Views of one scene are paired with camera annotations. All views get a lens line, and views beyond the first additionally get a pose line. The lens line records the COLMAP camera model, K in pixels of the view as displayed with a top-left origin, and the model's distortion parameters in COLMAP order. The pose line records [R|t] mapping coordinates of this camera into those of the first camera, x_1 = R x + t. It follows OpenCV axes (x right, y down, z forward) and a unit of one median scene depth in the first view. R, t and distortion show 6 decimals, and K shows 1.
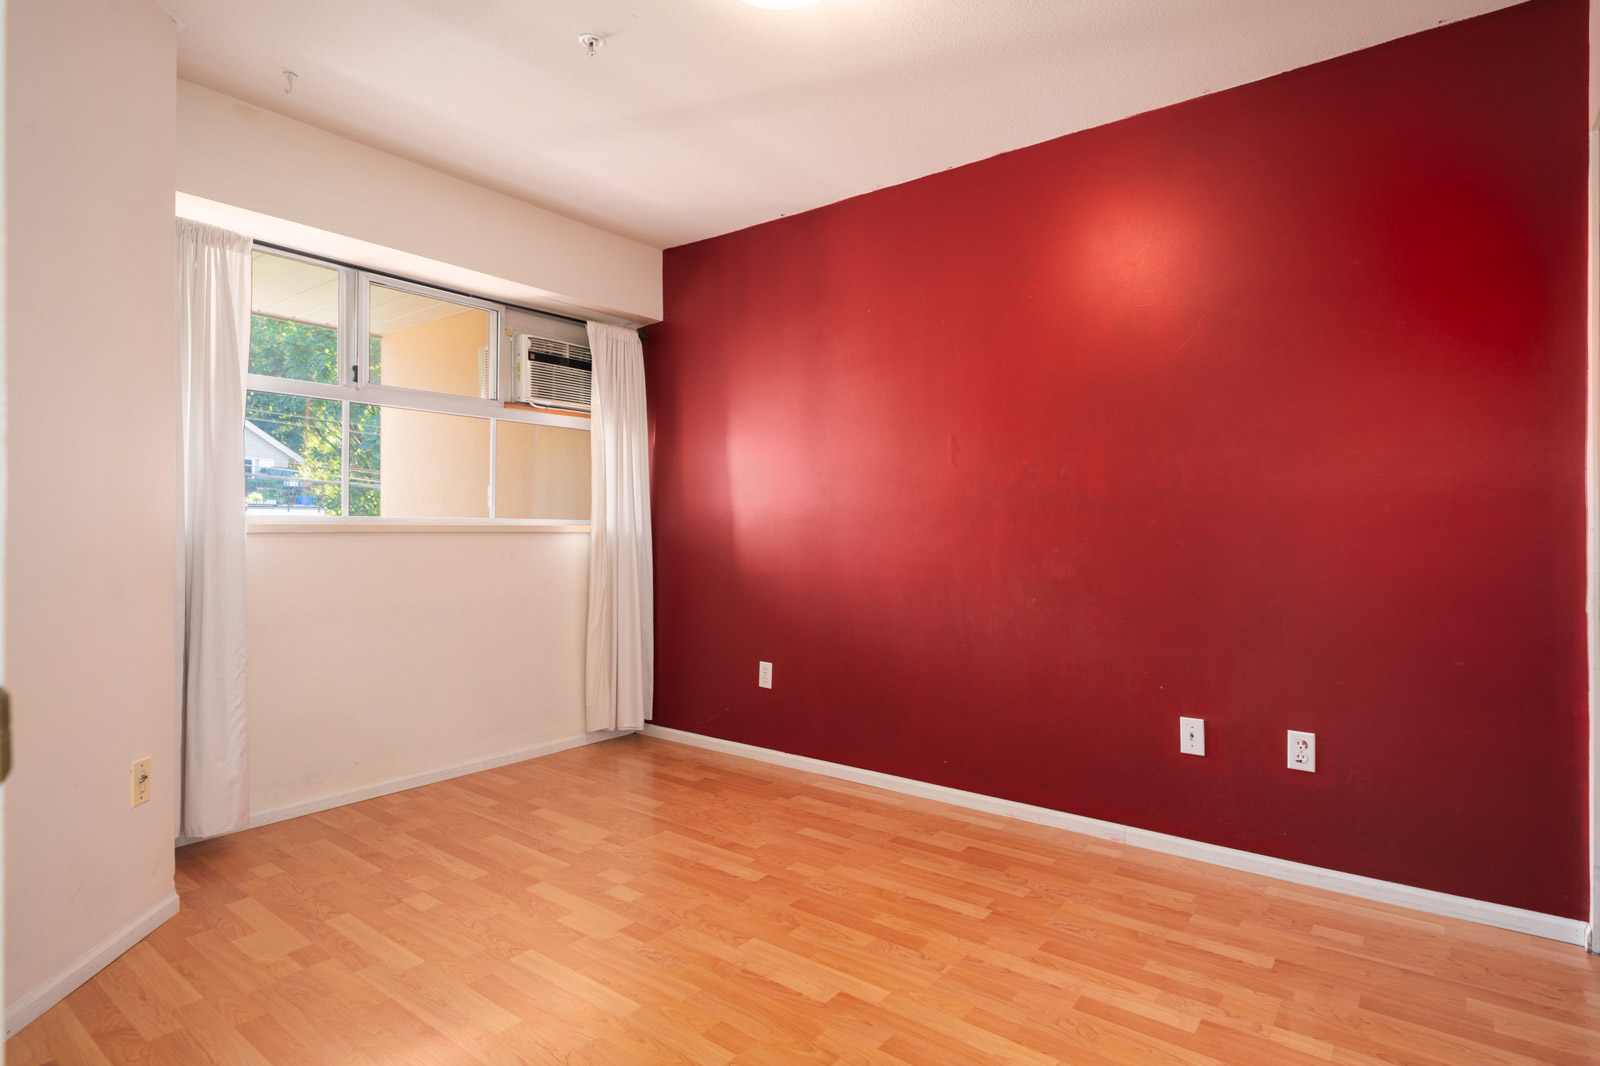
lens RADIAL K [[833.7, 0, 800.0], [0, 833.7, 533.0], [0, 0, 1]] dist [0.003821, 0.001269]
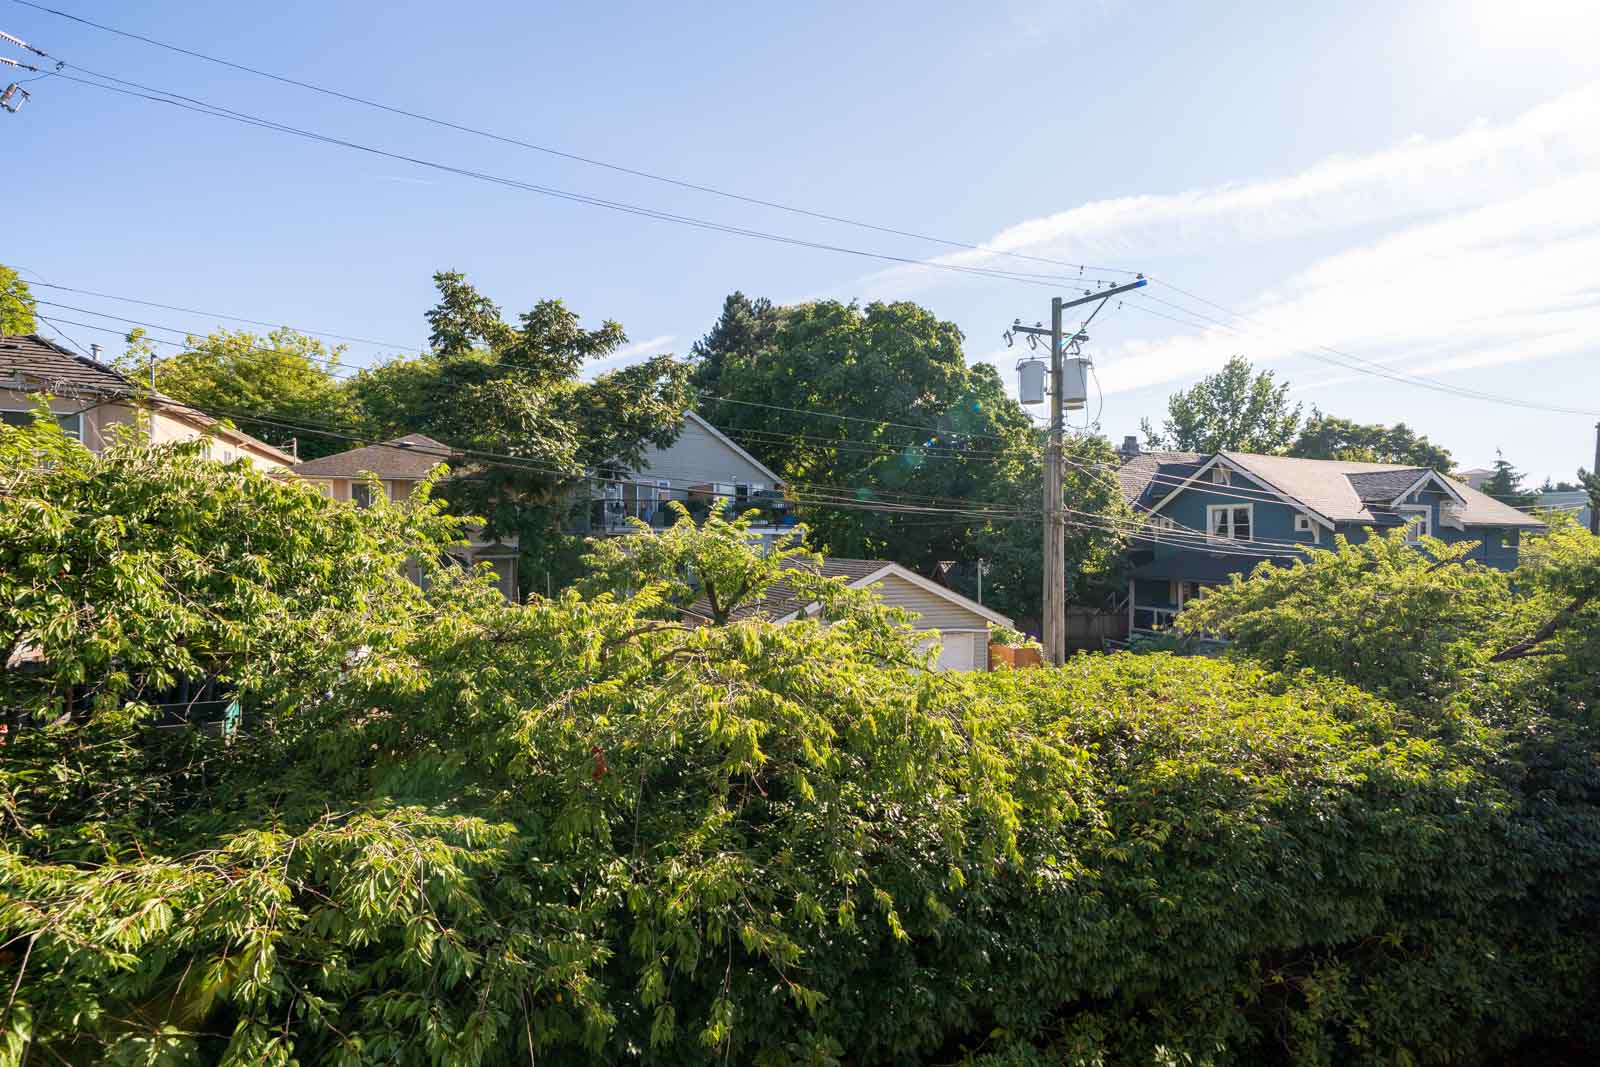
lens RADIAL K [[747.2, 0, 800.0], [0, 747.2, 533.5], [0, 0, 1]] dist [0.000057, 0.000106]
pose [[0.880036, -0.006962, -0.474855, -0.825120], [0.002519, 0.999947, -0.009992, -0.082258], [0.474900, 0.007598, 0.880007, 1.031244]]
